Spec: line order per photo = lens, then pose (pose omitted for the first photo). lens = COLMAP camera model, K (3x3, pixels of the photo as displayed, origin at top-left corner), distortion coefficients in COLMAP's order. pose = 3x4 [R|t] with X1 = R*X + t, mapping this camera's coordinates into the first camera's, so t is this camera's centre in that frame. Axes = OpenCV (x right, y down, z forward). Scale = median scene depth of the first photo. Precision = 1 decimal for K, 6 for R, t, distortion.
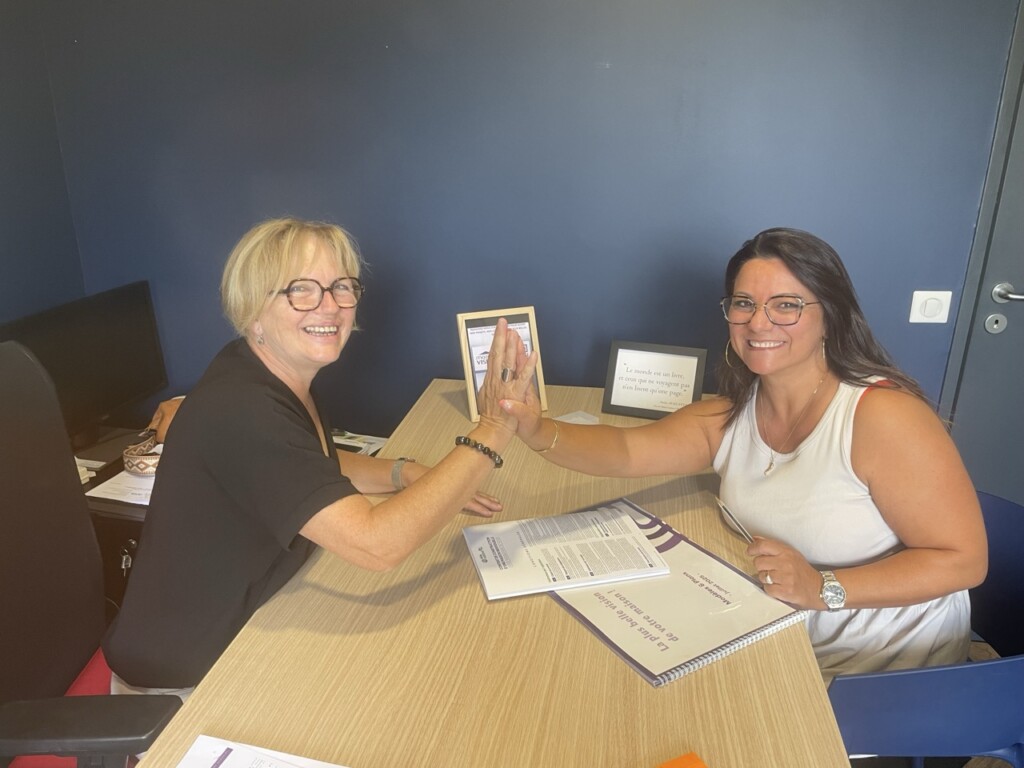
lens RADIAL K [[761.0, 0, 522.9], [0, 761.0, 393.1], [0, 0, 1]] dist [0.038264, -0.051481]
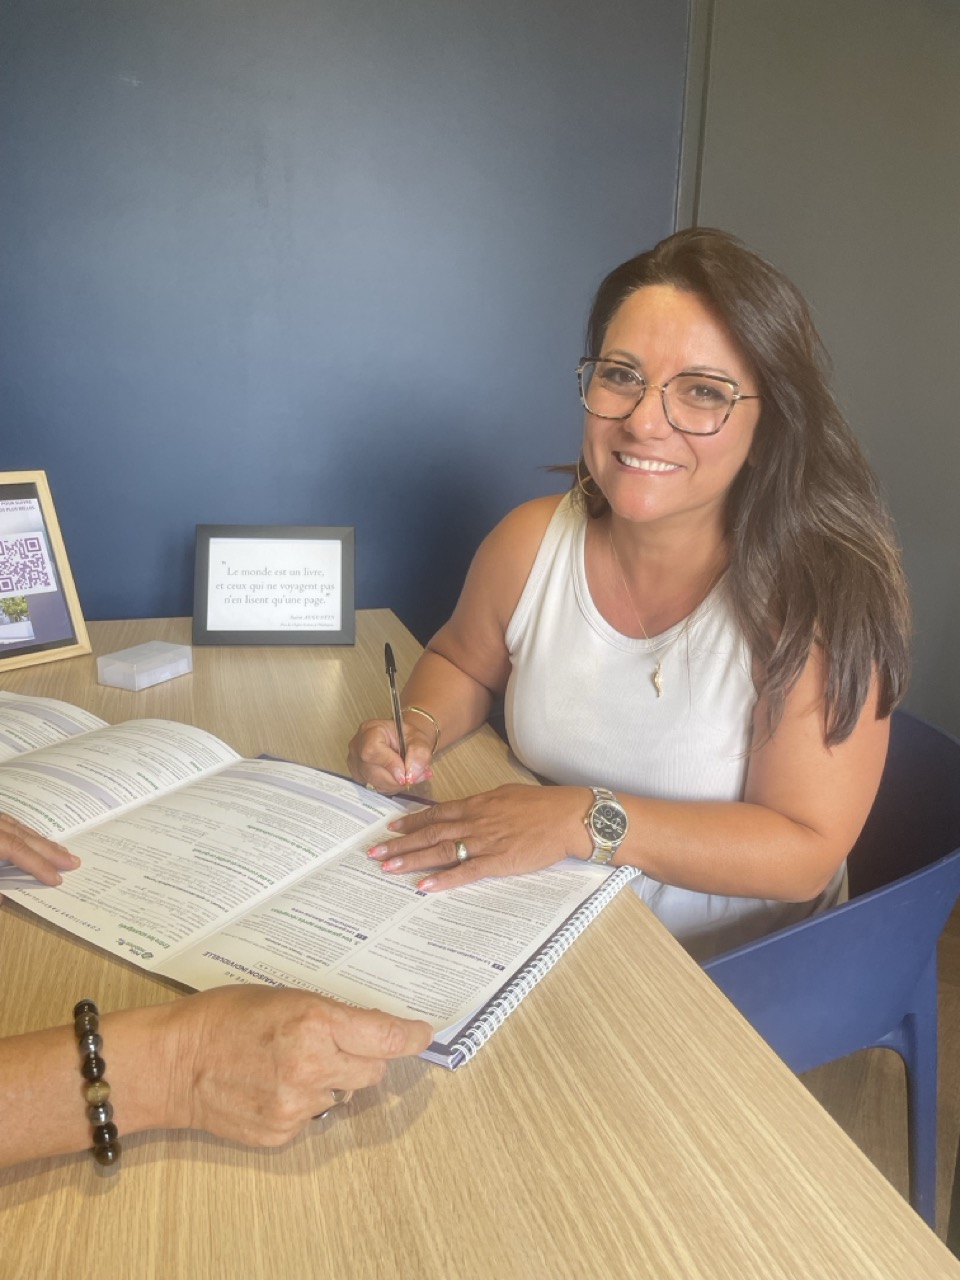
lens RADIAL K [[951.2, 0, 488.1], [0, 951.2, 636.1], [0, 0, 1]] dist [0.038264, -0.051481]
pose [[0.903228, -0.098199, 0.417776, 0.003351], [0.133041, 0.989582, -0.055030, 0.106429], [-0.408019, 0.105286, 0.906882, 0.290565]]
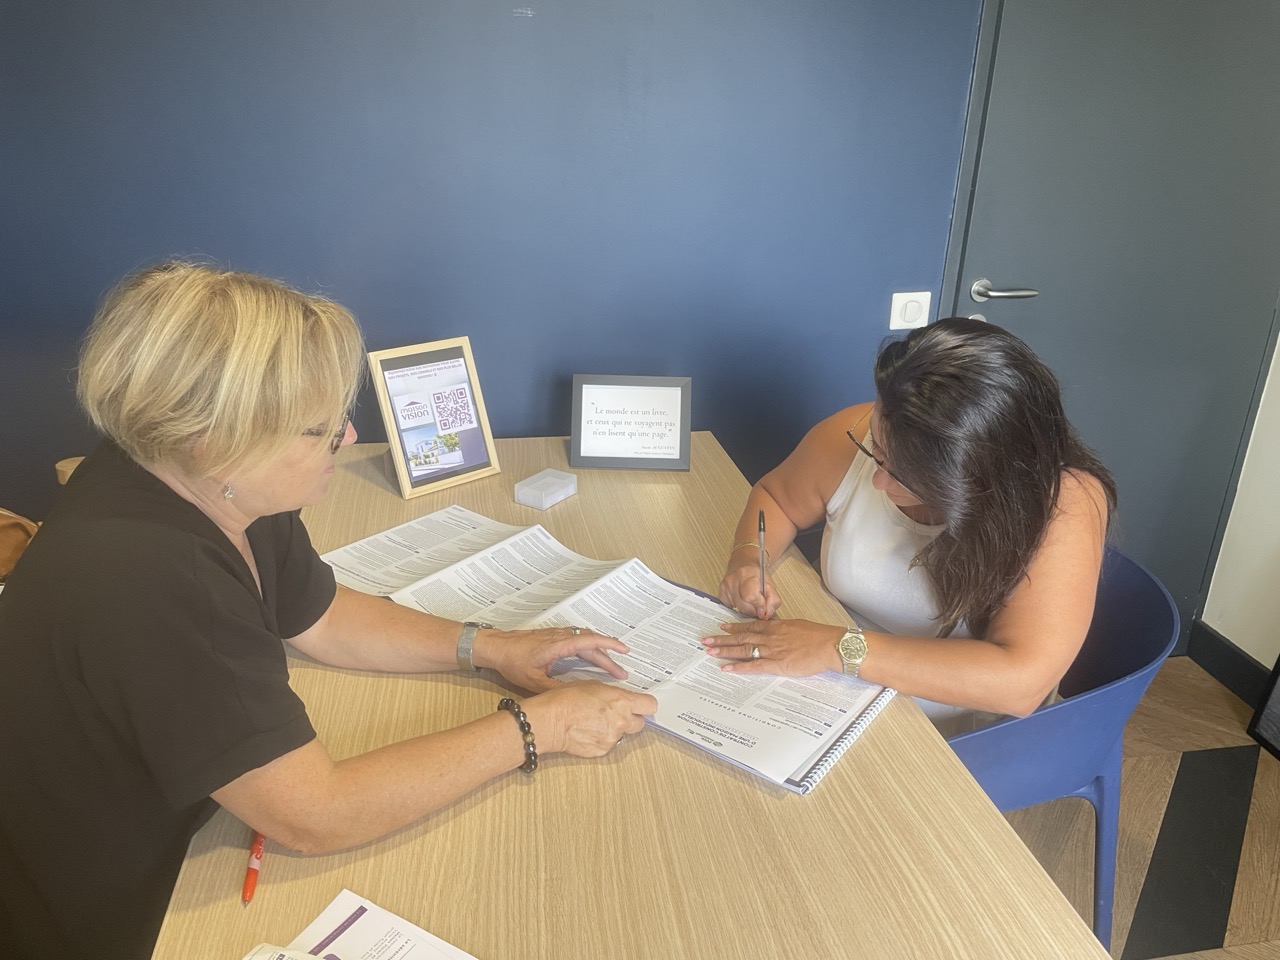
lens RADIAL K [[951.2, 0, 647.6], [0, 951.2, 476.6], [0, 0, 1]] dist [0.038264, -0.051481]
pose [[0.943314, -0.106168, 0.314463, -0.154305], [0.093934, 0.994121, 0.053851, -0.012706], [-0.318331, -0.021259, 0.947741, 0.065555]]
